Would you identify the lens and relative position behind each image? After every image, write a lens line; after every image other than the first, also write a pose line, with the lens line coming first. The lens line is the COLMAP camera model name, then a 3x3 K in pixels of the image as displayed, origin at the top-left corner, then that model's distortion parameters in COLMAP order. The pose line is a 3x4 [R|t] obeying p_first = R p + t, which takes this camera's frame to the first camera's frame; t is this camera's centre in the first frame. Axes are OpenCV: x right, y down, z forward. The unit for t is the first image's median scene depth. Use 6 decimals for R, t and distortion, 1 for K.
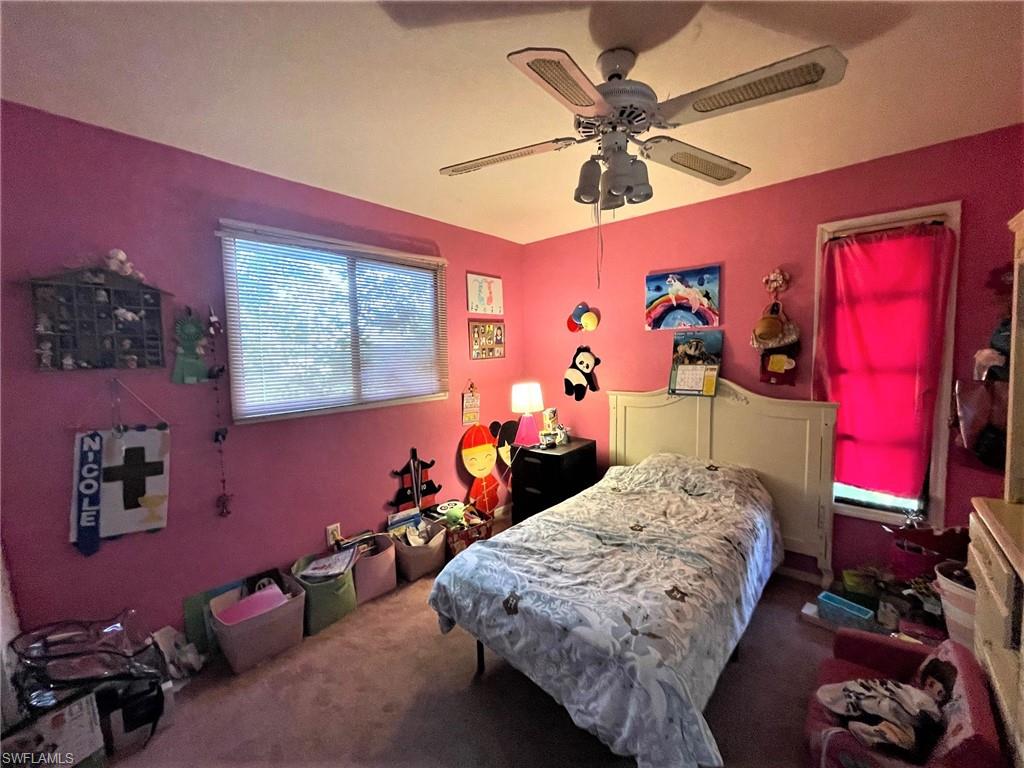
lens RADIAL K [[411.7, 0, 512.6], [0, 411.7, 382.5], [0, 0, 1]] dist [-0.004906, 0.000028]
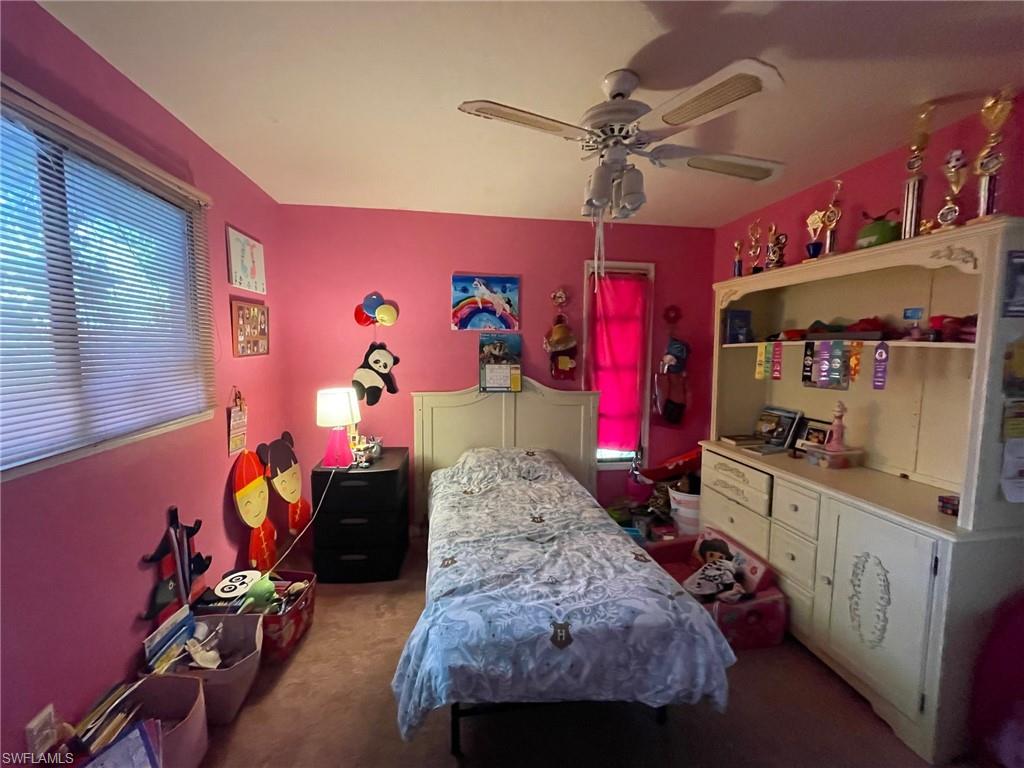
lens RADIAL K [[411.7, 0, 512.9], [0, 411.7, 383.3], [0, 0, 1]] dist [-0.004906, 0.000028]
pose [[0.645239, -0.038321, 0.763019, -0.416588], [0.031537, 0.999226, 0.023515, -0.018070], [-0.763330, 0.008890, 0.645948, 0.287139]]
